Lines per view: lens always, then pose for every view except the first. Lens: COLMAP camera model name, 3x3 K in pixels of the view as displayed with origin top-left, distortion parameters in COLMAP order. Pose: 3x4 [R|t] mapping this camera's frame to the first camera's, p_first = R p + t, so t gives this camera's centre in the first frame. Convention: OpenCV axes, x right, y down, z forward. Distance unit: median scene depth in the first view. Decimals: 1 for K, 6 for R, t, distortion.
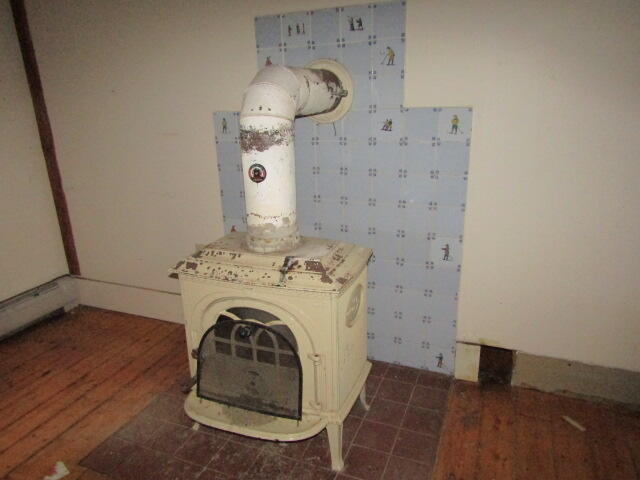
lens RADIAL K [[454.8, 0, 320.2], [0, 454.8, 239.5], [0, 0, 1]] dist [-0.009789, 0.002612]
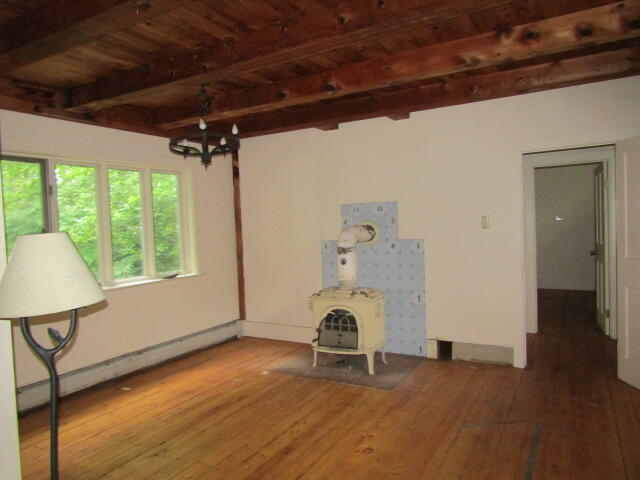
lens RADIAL K [[454.8, 0, 323.5], [0, 454.8, 239.4], [0, 0, 1]] dist [-0.009789, 0.002612]
pose [[0.993562, -0.000873, -0.113288, 0.059254], [-0.029111, 0.964425, -0.262749, 0.440103], [0.109487, 0.264355, 0.958190, -1.669170]]
